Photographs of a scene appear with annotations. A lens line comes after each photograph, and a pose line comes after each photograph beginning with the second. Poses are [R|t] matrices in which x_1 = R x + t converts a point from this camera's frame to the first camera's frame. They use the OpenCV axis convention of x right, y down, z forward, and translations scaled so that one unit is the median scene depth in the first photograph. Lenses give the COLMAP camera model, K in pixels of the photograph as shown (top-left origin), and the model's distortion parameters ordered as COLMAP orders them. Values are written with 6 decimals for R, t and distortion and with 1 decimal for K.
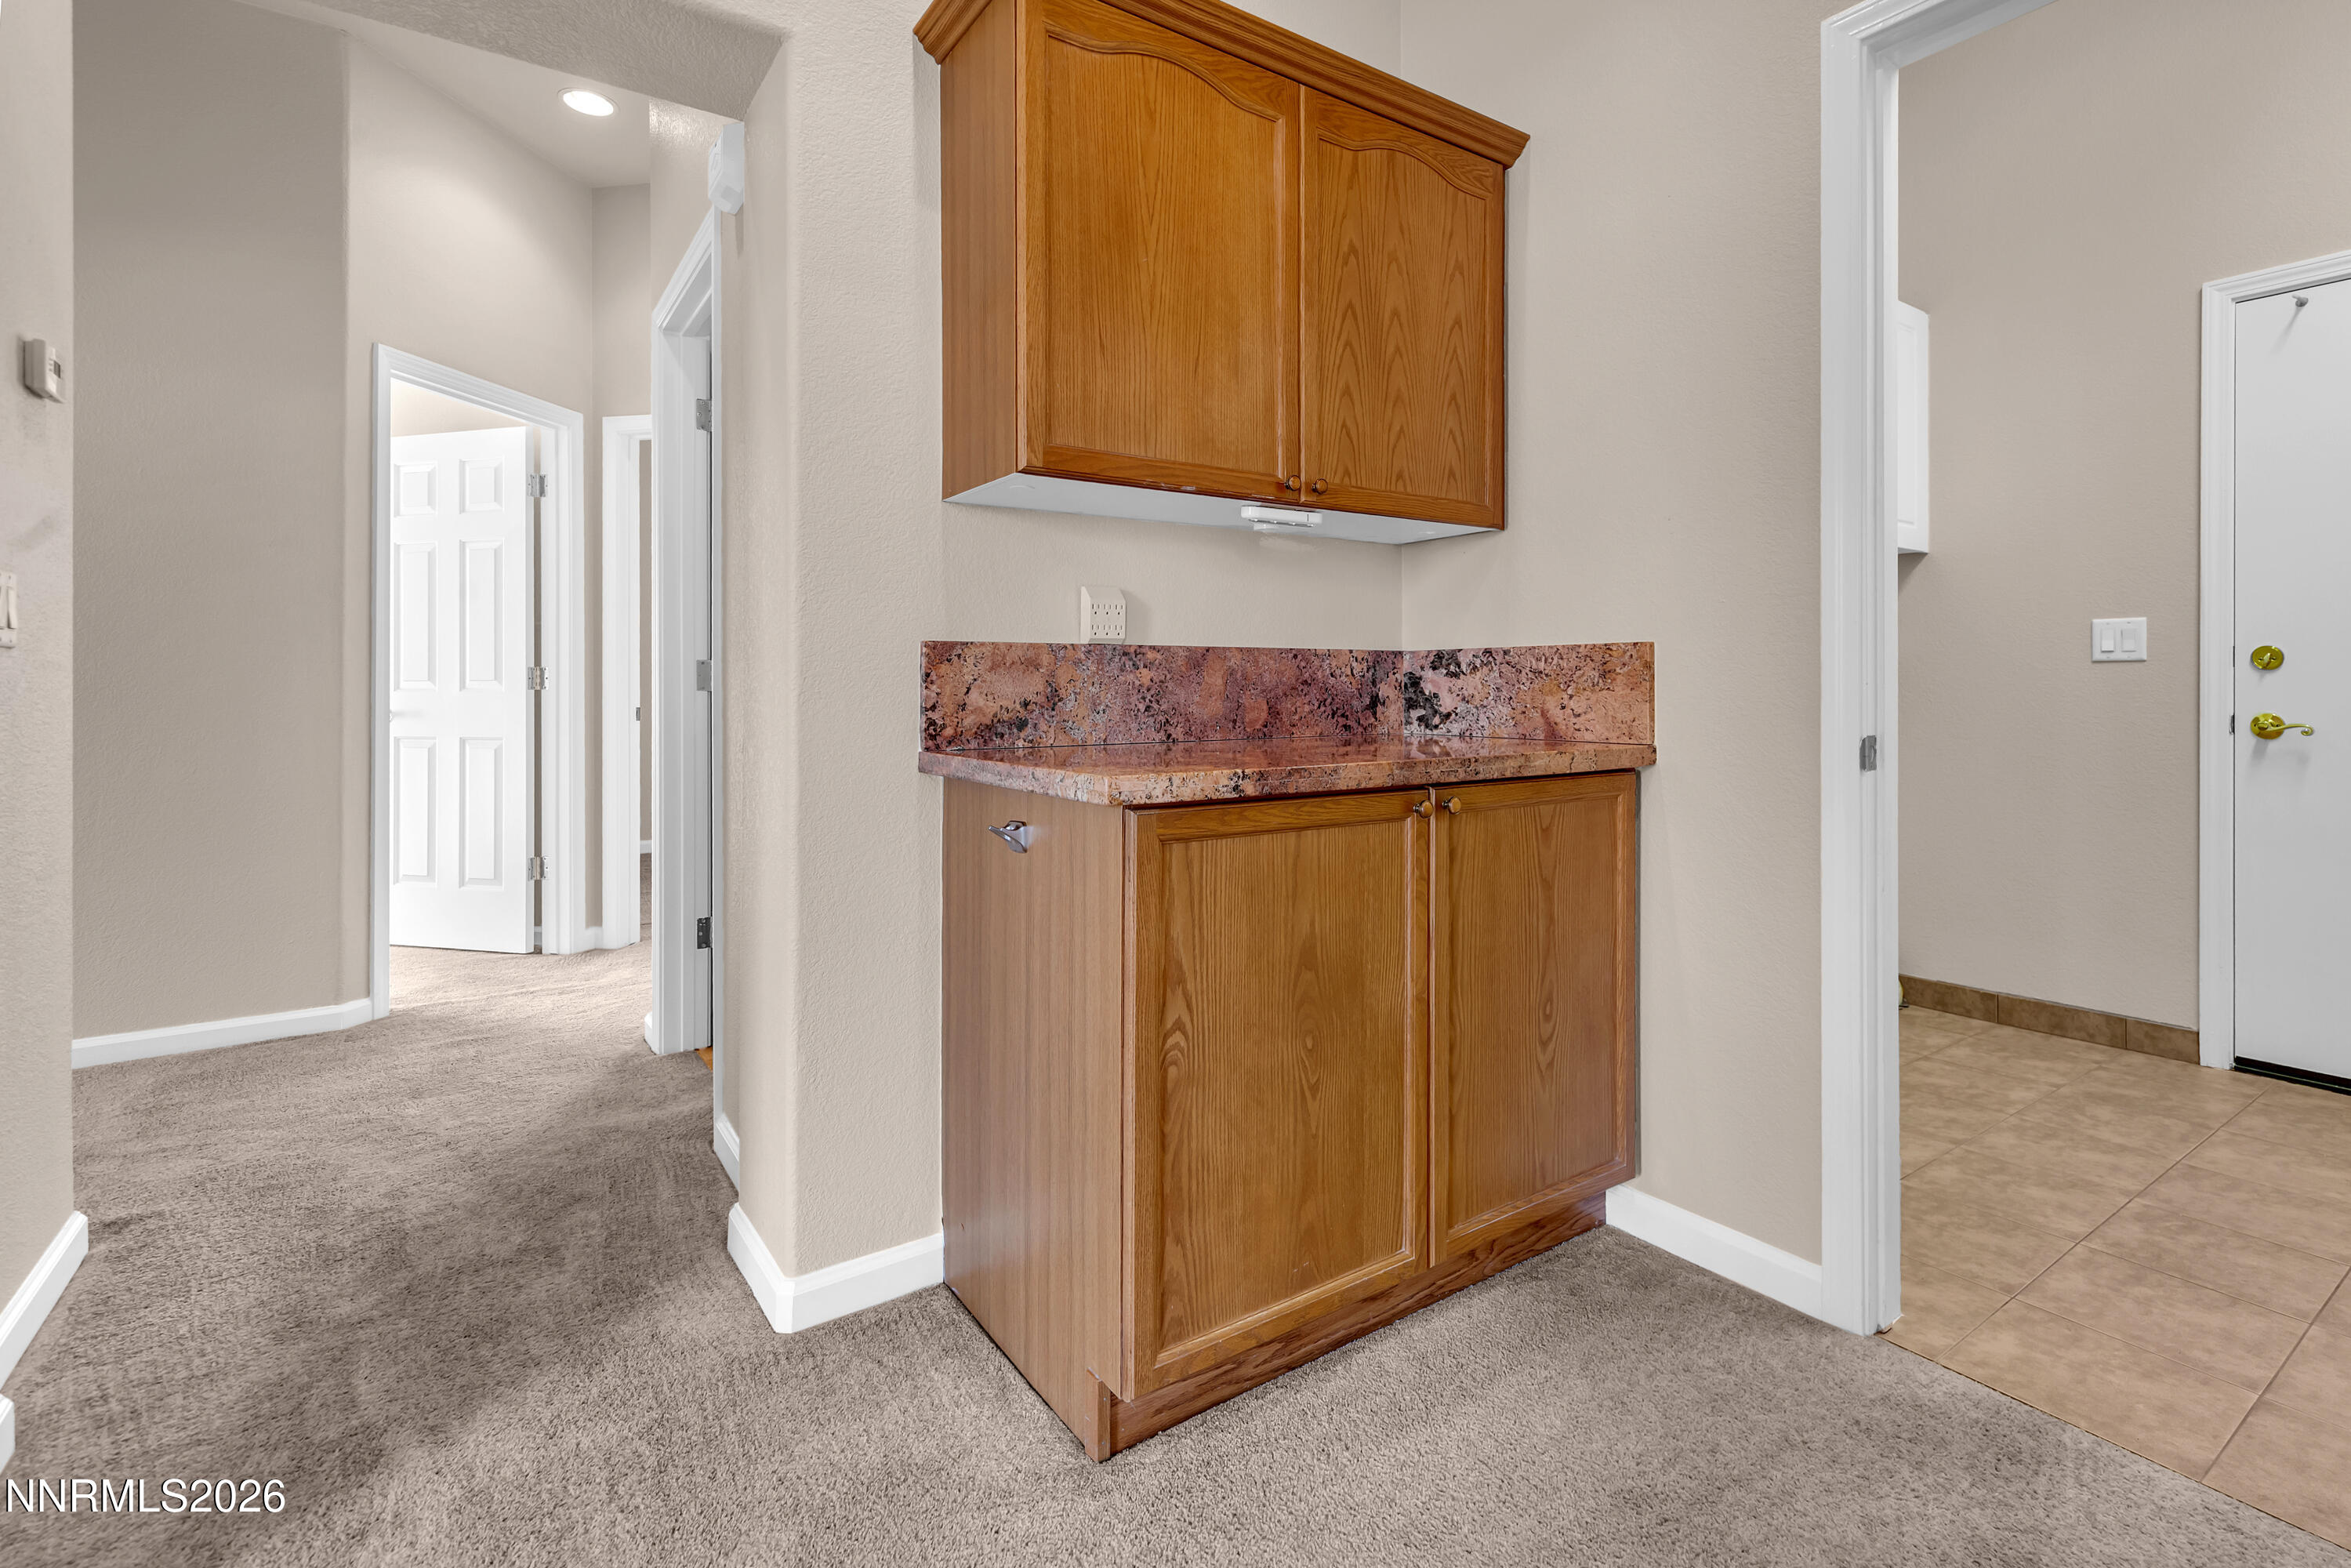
lens RADIAL K [[1163.6, 0, 1127.5], [0, 1163.6, 695.0], [0, 0, 1]] dist [0.003756, 0.000279]
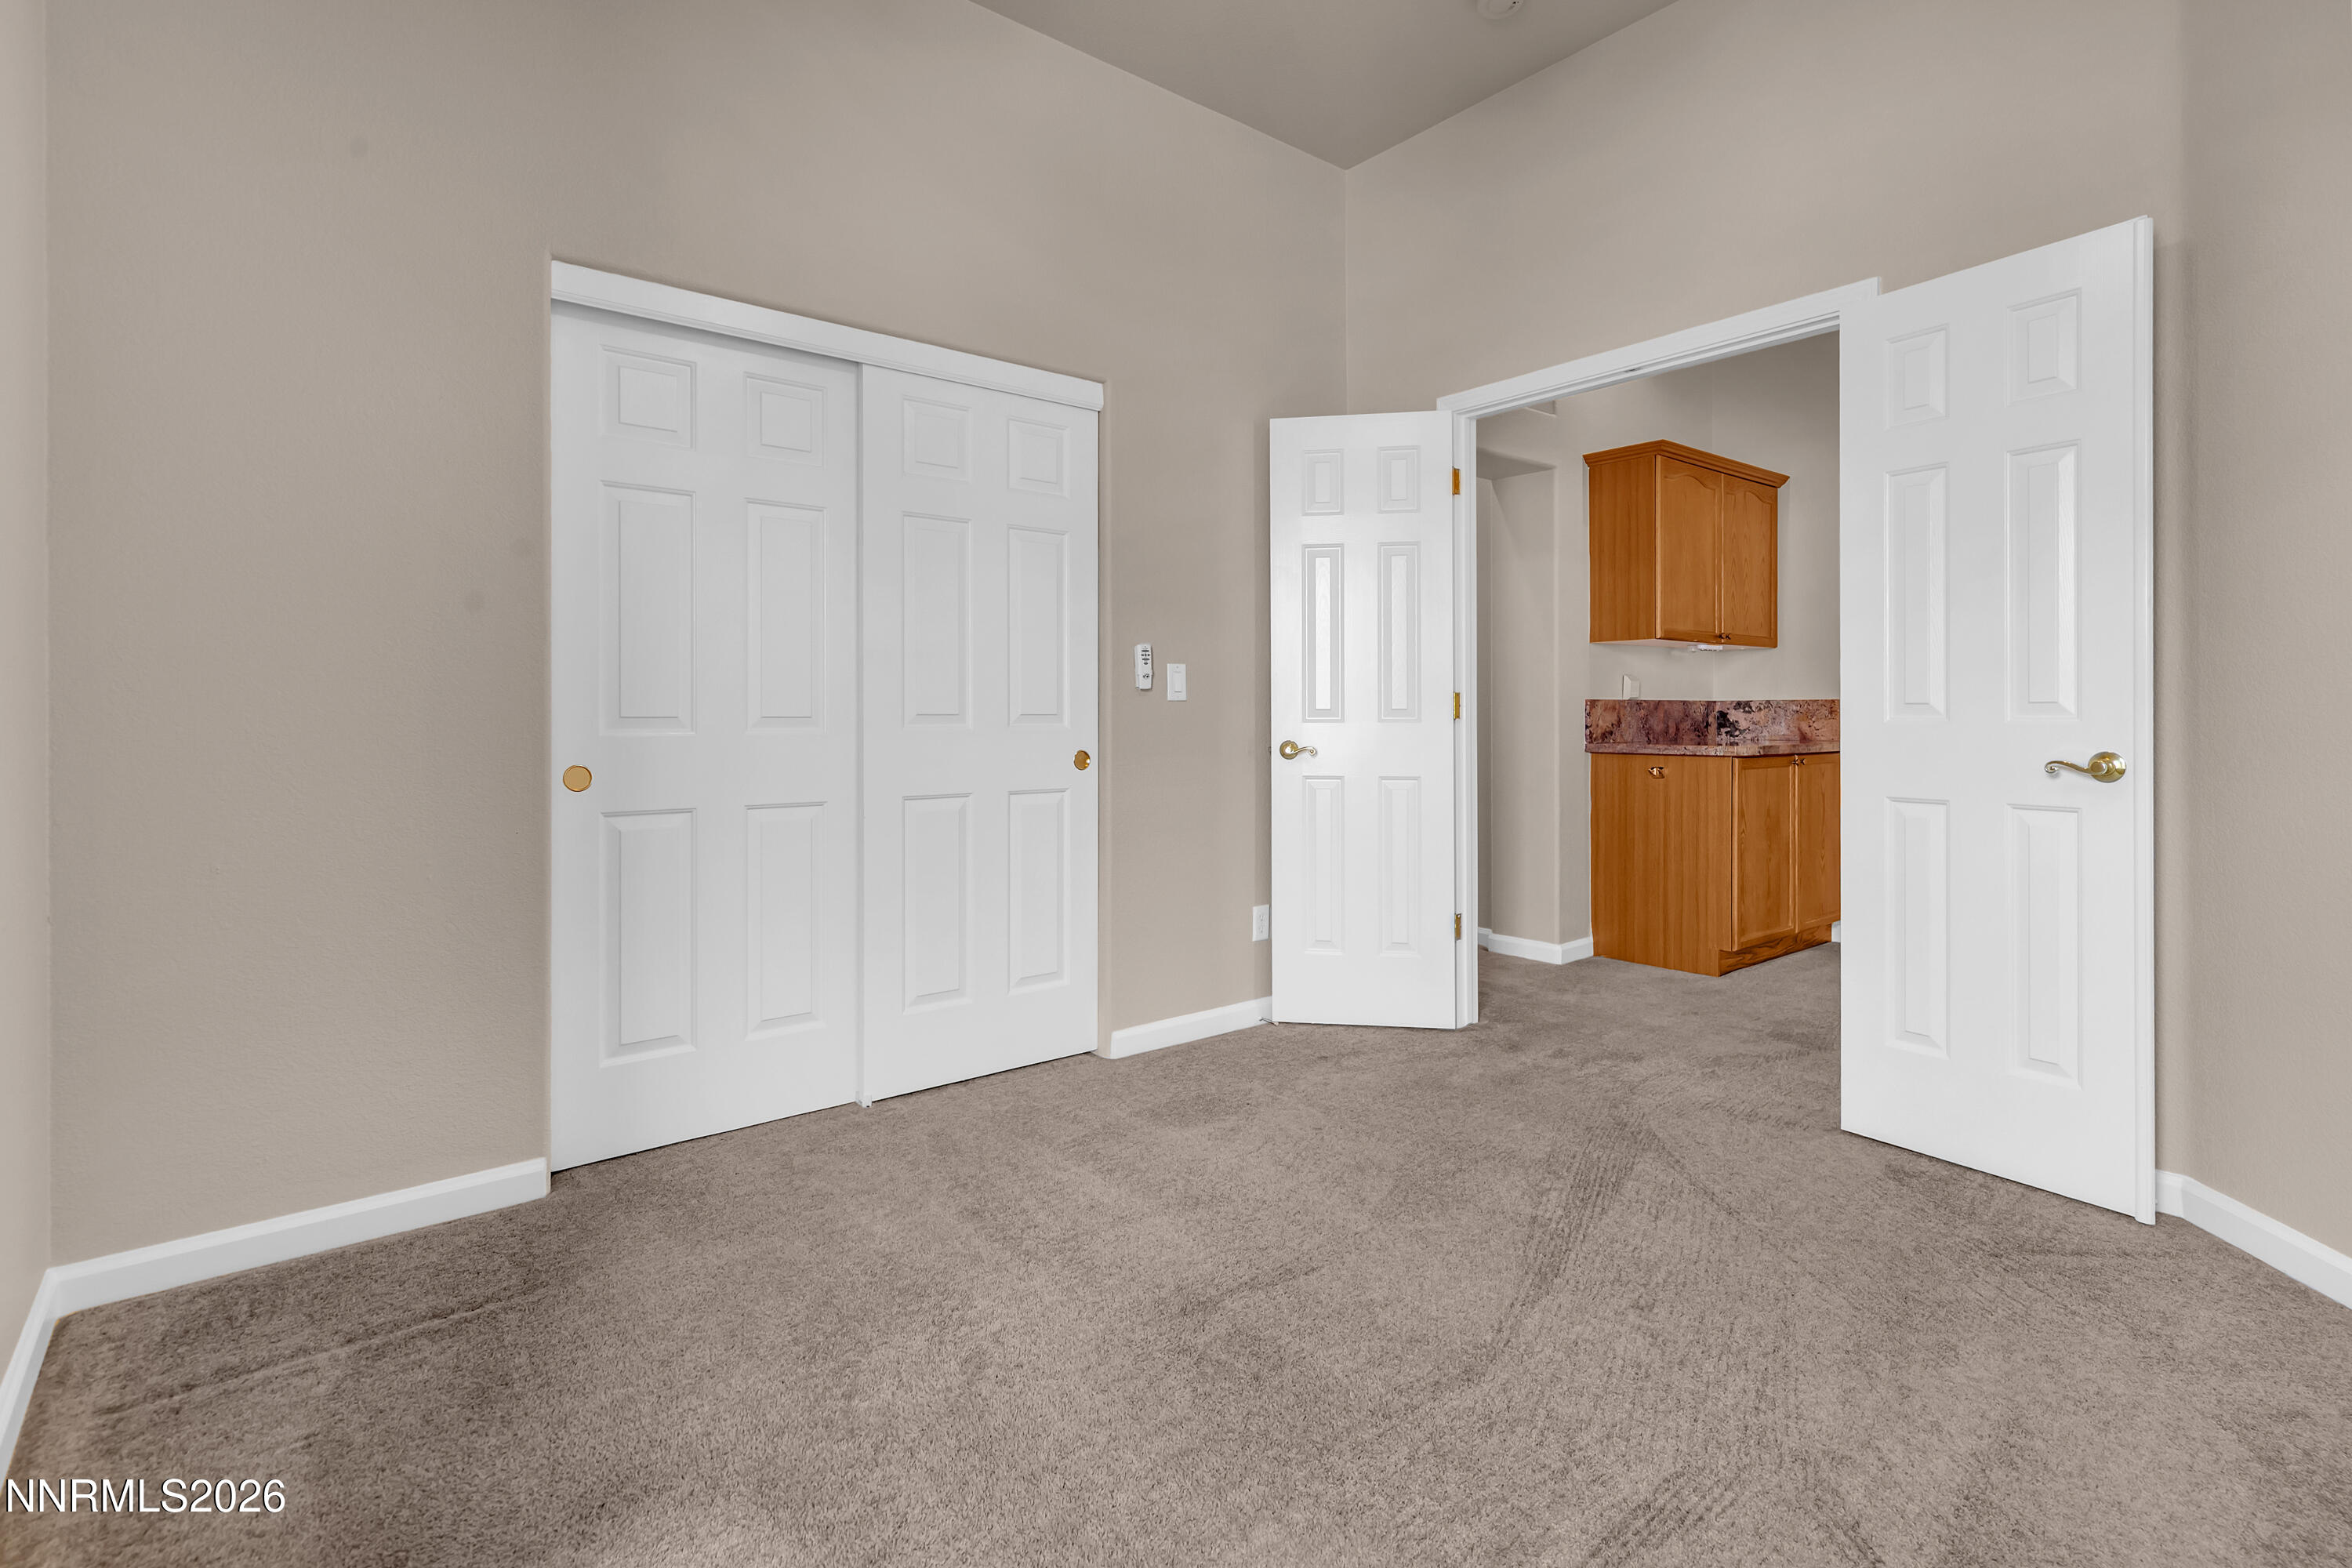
lens RADIAL K [[1164.1, 0, 1136.3], [0, 1164.1, 739.7], [0, 0, 1]] dist [0.003756, 0.000279]
pose [[0.996610, -0.003609, 0.082188, -0.553243], [0.002686, 0.999932, 0.011338, 0.003725], [-0.082224, -0.011079, 0.996552, -0.582209]]
